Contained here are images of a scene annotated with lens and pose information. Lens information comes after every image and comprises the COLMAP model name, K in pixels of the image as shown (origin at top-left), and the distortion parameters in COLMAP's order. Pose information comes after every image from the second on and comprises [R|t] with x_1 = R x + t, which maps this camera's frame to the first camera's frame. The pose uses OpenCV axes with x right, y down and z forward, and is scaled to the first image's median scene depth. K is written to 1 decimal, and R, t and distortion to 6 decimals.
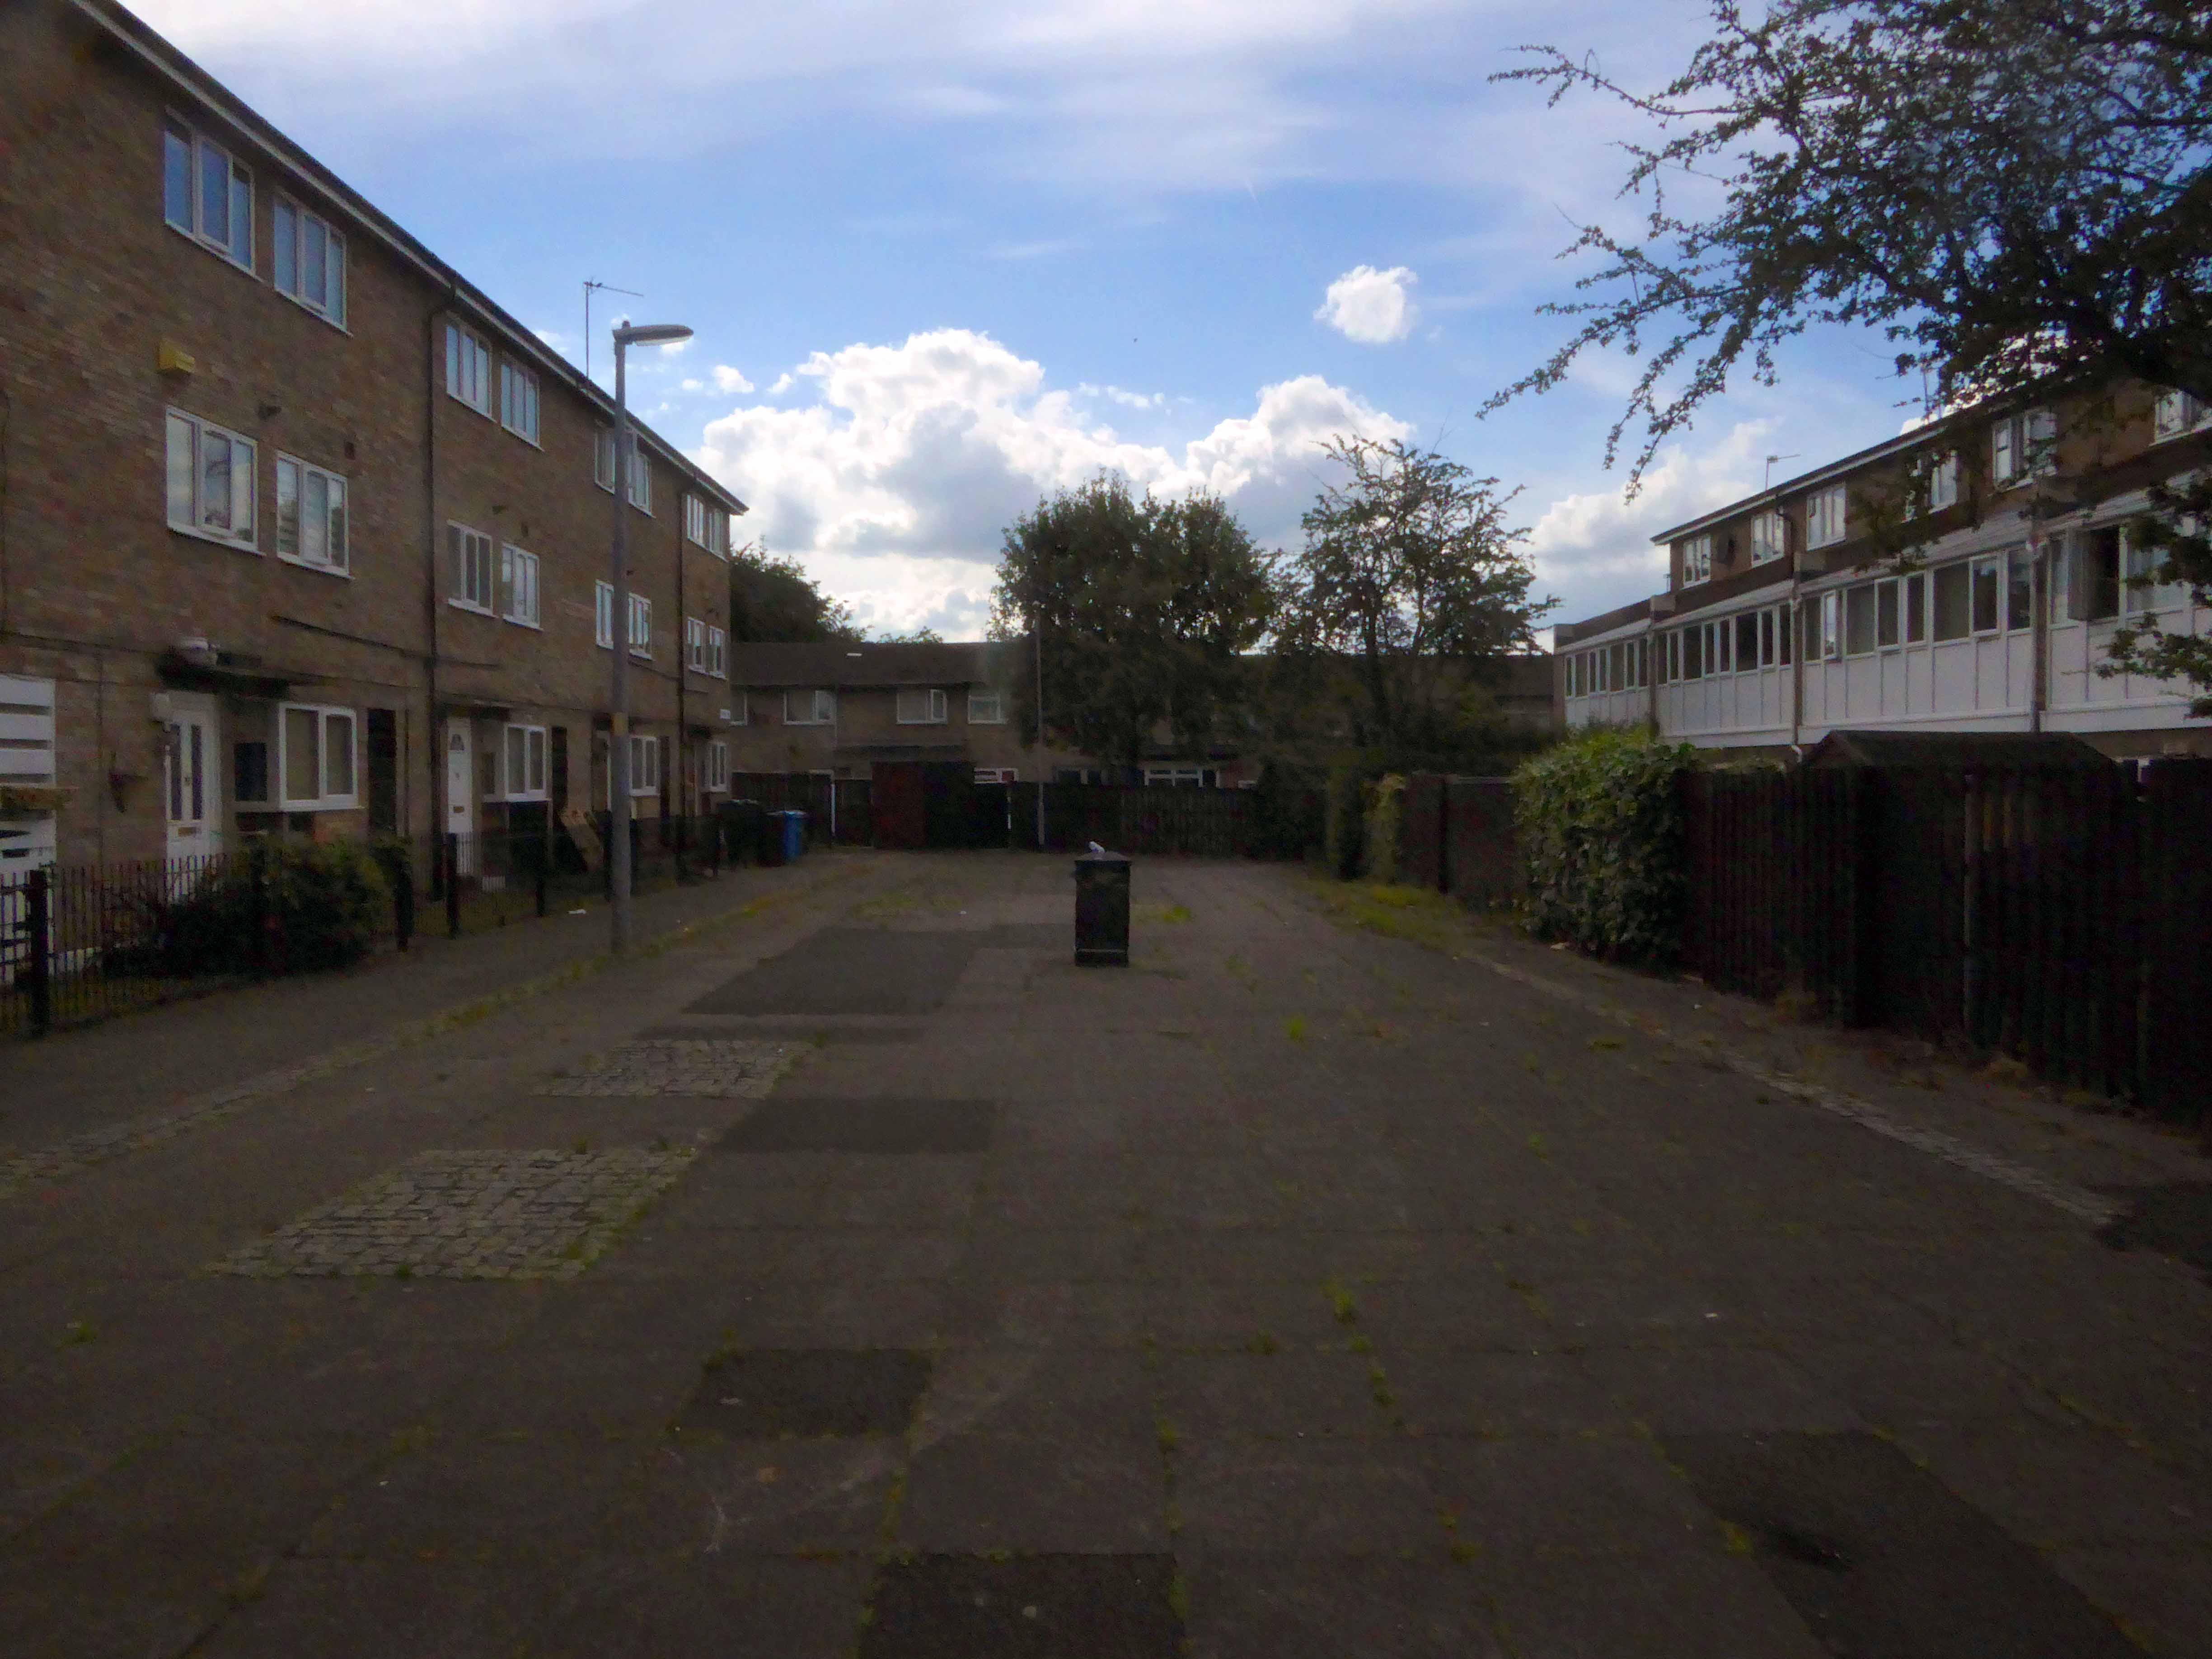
lens RADIAL K [[1591.1, 0, 1108.6], [0, 1591.1, 832.3], [0, 0, 1]] dist [-0.034455, 0.005720]
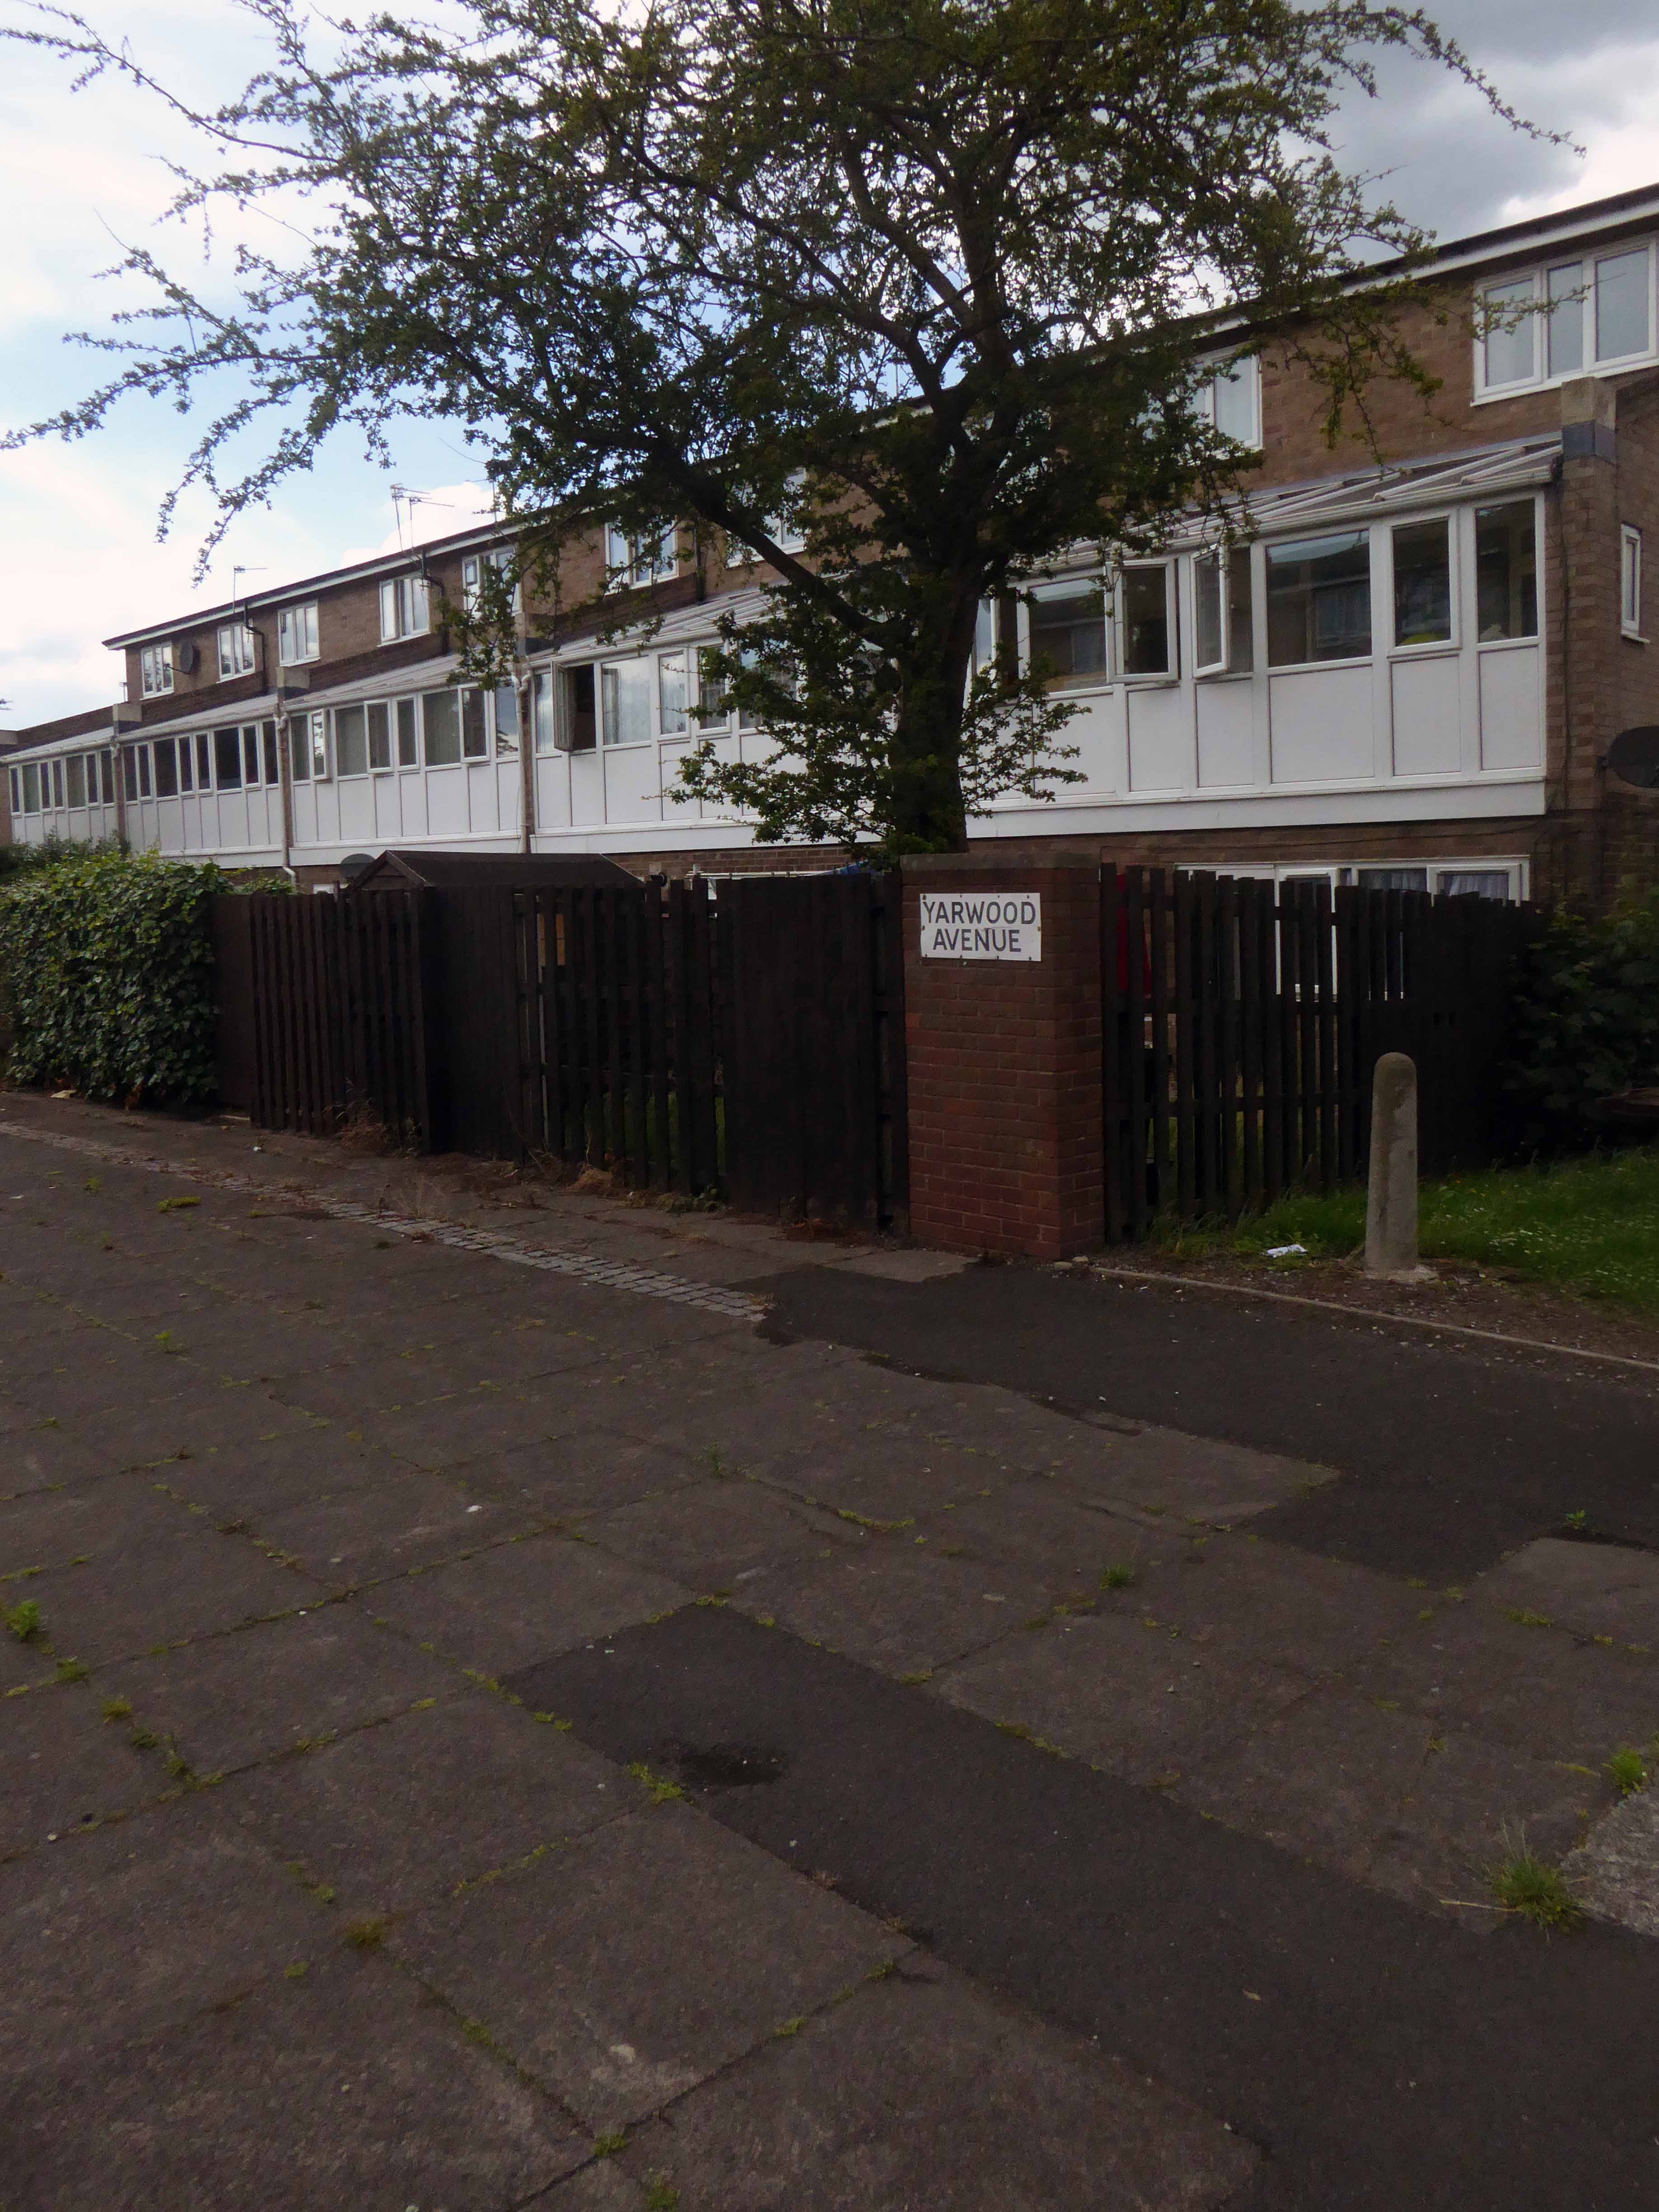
lens RADIAL K [[1591.1, 0, 763.5], [0, 1591.1, 1026.5], [0, 0, 1]] dist [-0.034455, 0.005720]
pose [[0.720774, -0.062194, 0.690374, -0.057526], [0.031609, 0.997880, 0.056895, -0.005678], [-0.692449, -0.019186, 0.721212, 0.149552]]
